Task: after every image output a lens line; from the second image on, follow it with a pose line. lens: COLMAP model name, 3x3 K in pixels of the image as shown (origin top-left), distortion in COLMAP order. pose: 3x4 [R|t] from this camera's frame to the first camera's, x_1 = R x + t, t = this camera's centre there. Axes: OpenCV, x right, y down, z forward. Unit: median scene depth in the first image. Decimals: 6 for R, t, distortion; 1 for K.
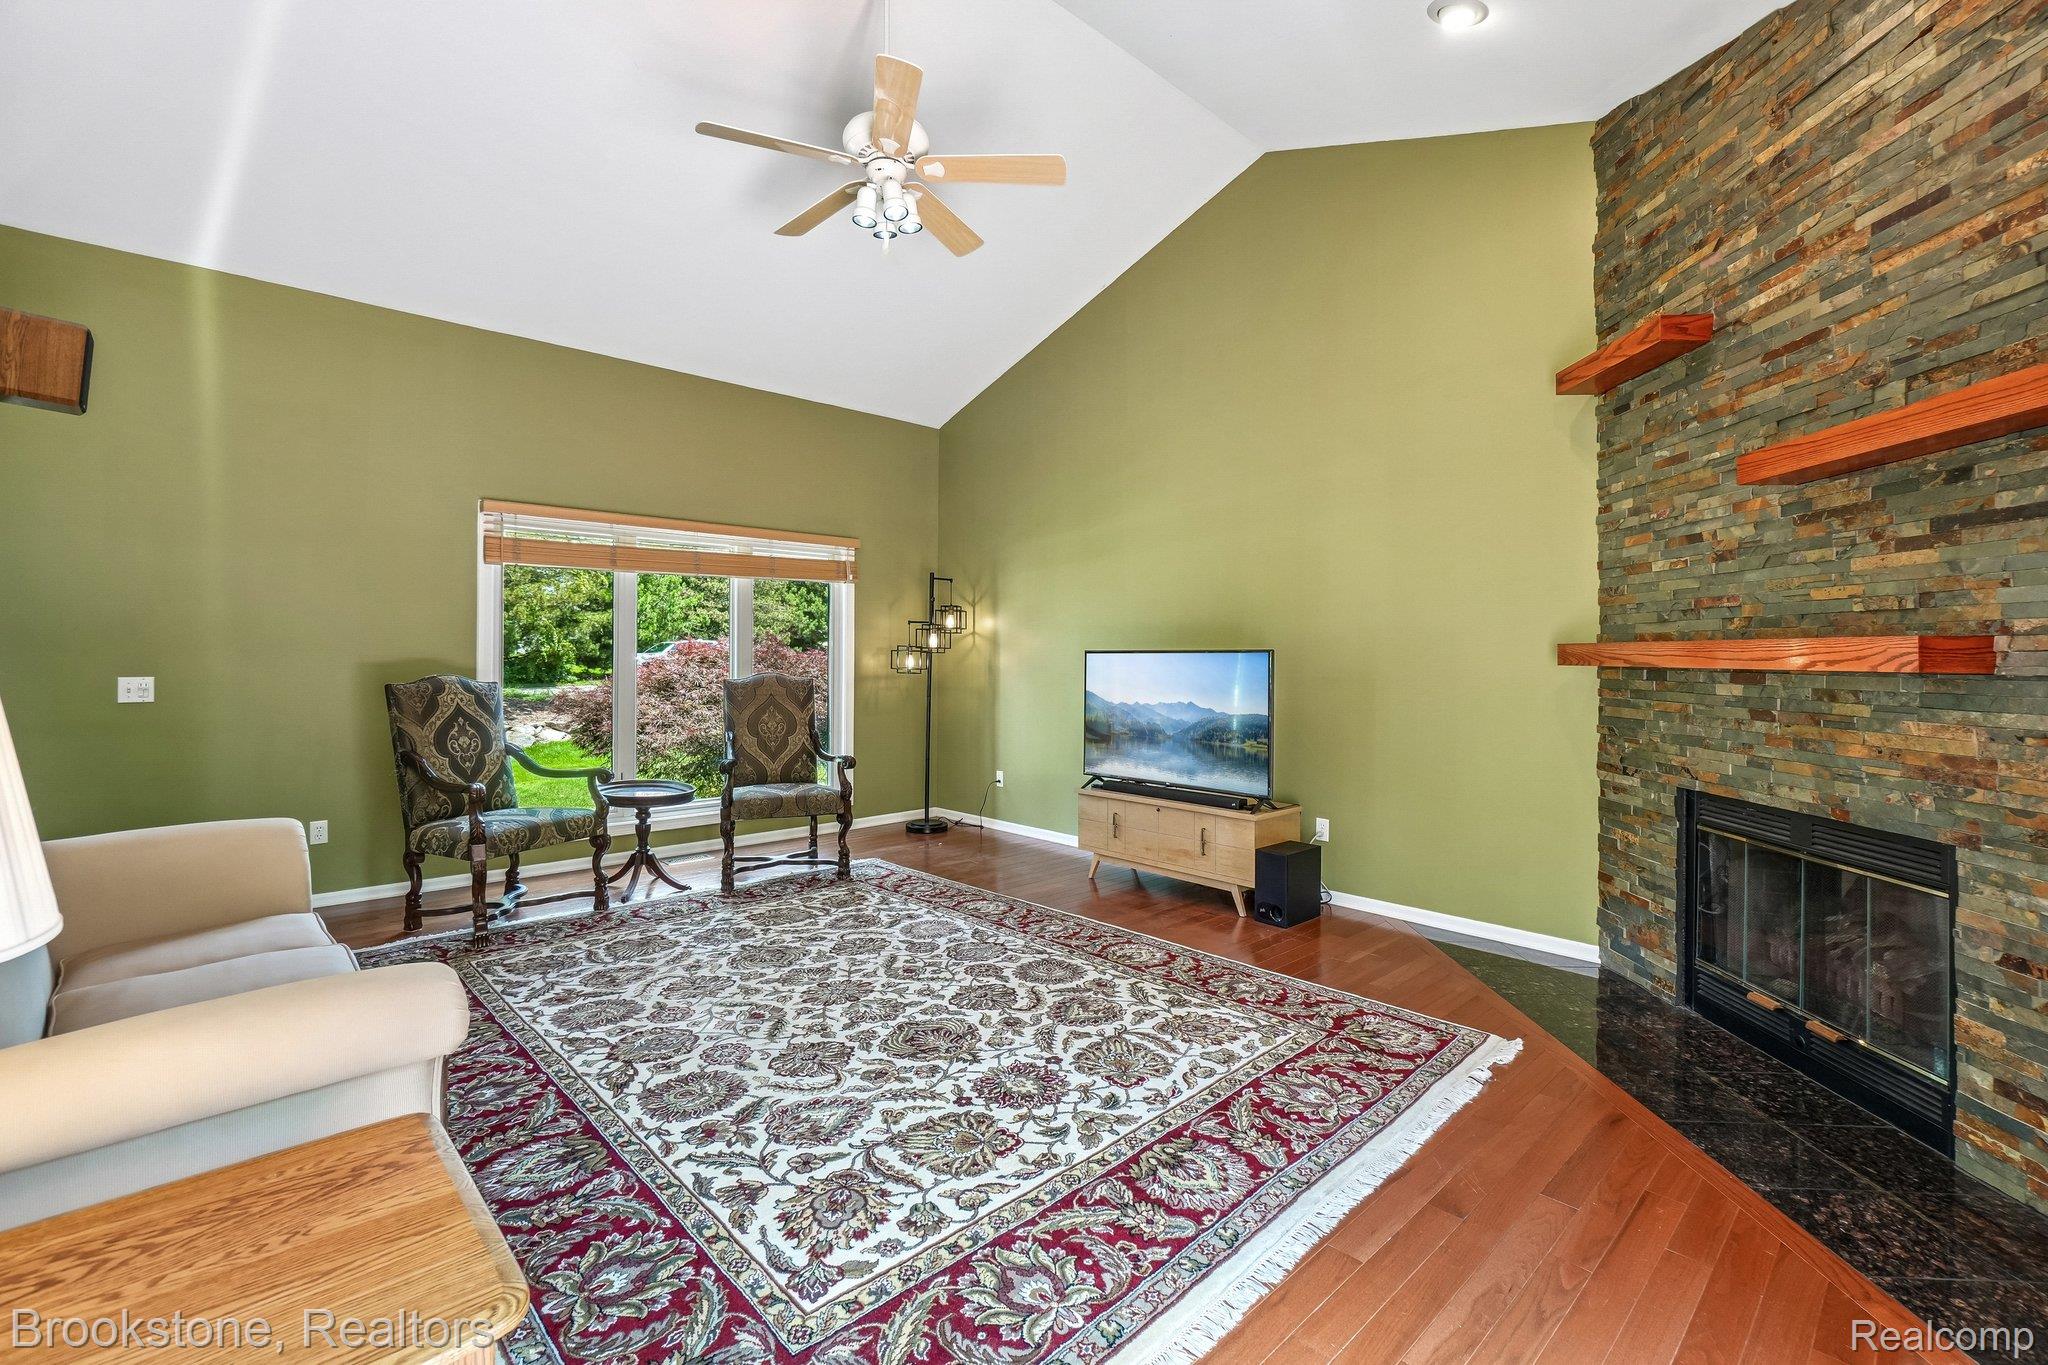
lens RADIAL K [[885.6, 0, 1030.4], [0, 885.6, 653.6], [0, 0, 1]] dist [-0.008380, 0.000295]
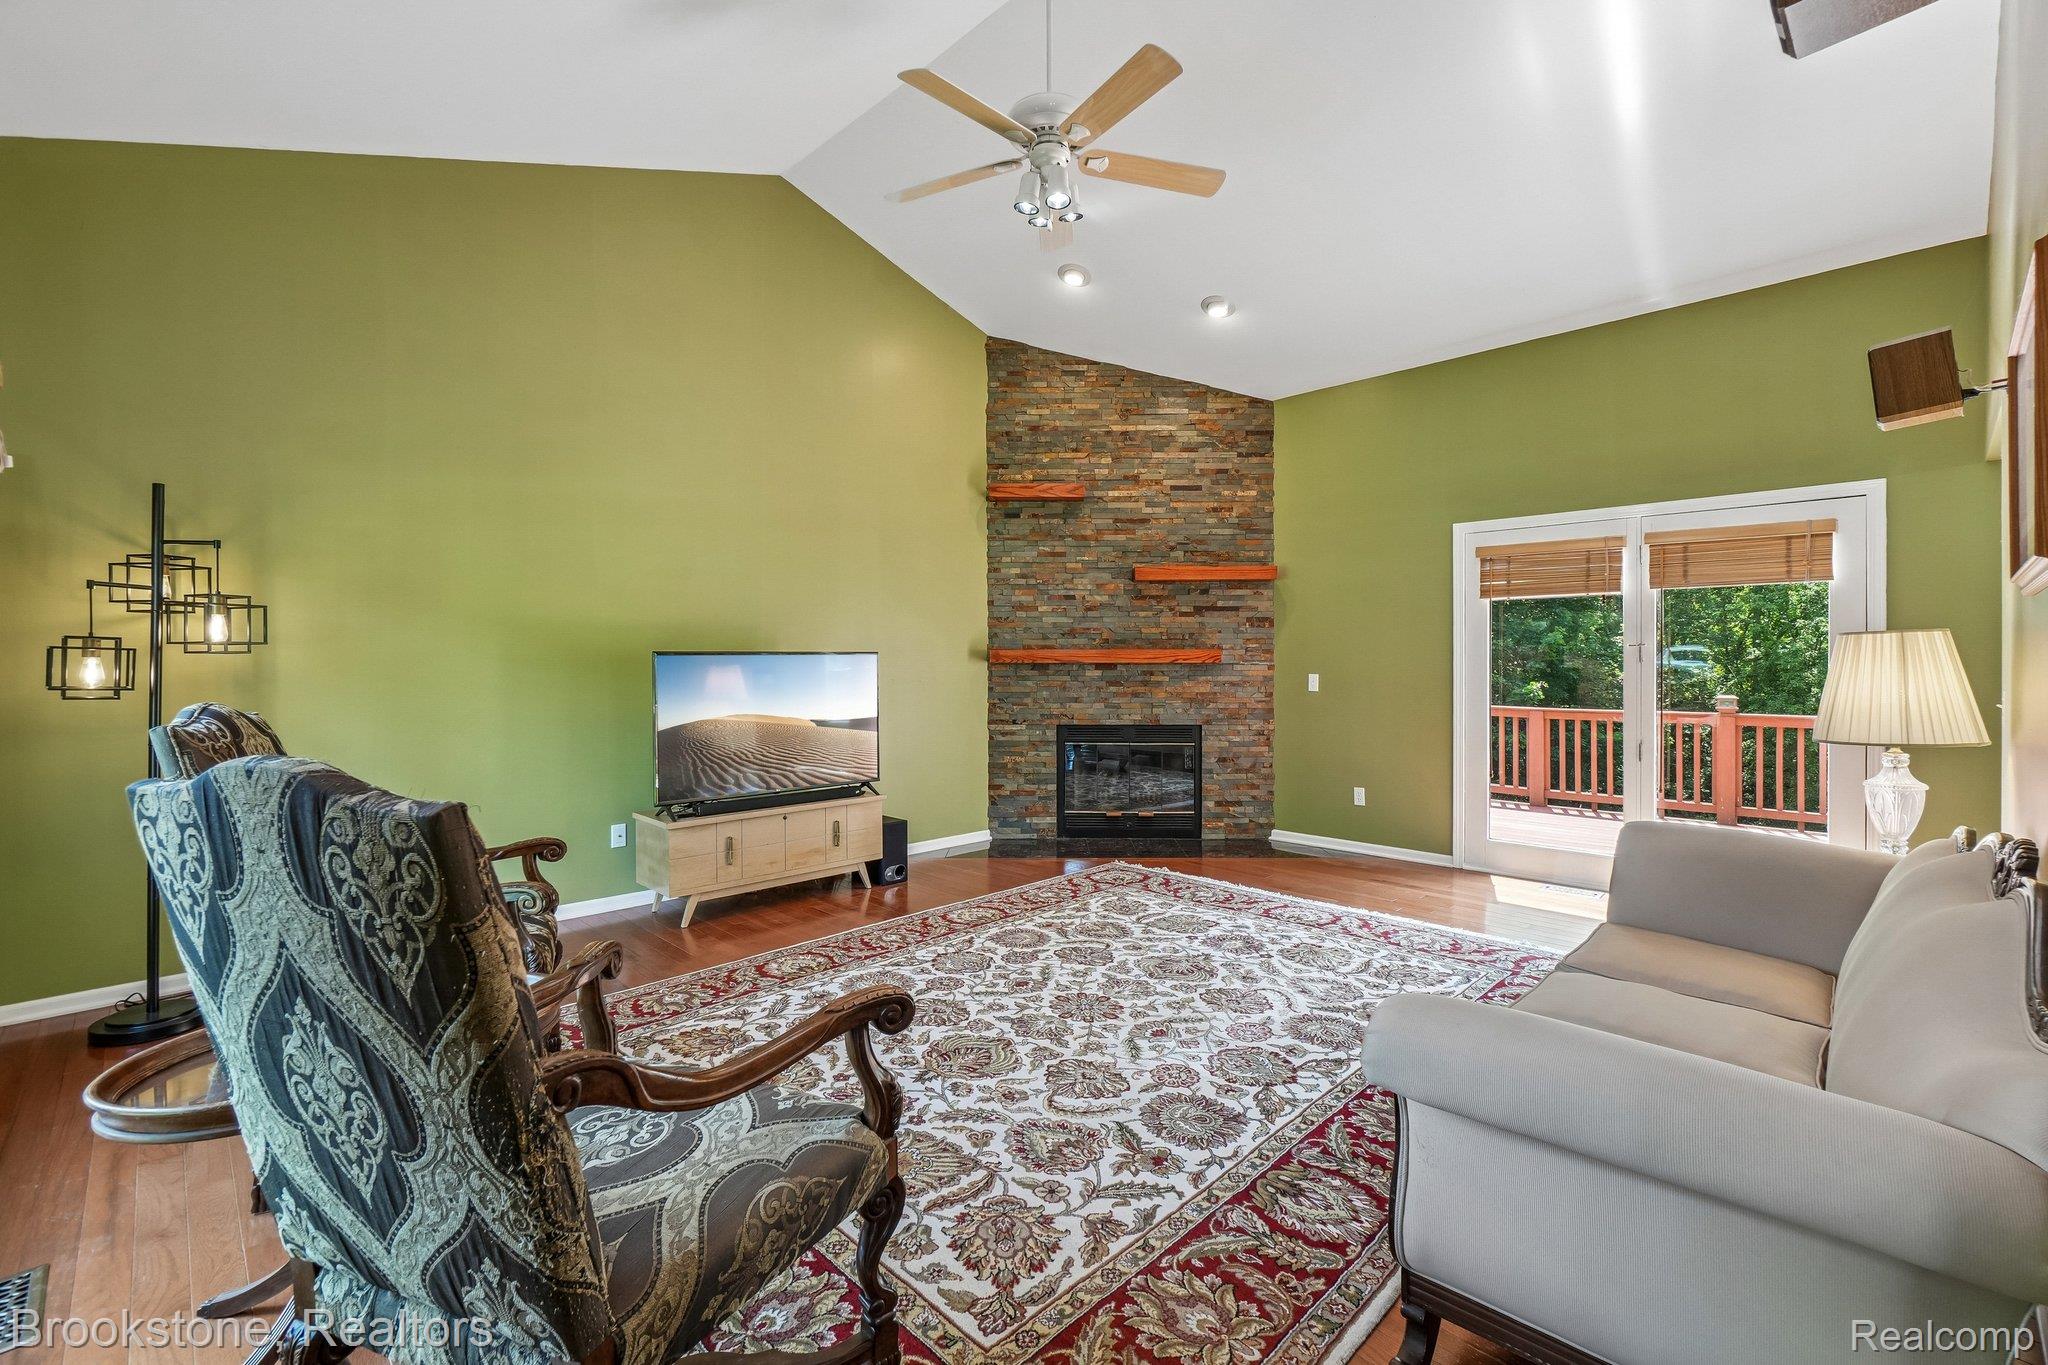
lens RADIAL K [[897.4, 0, 1019.1], [0, 897.4, 664.9], [0, 0, 1]] dist [-0.003984, 0.000314]
pose [[-0.017991, -0.011107, 0.999776, -1.336560], [-0.001551, 0.999937, 0.011081, -0.001387], [-0.999837, -0.001352, -0.018007, 1.224136]]
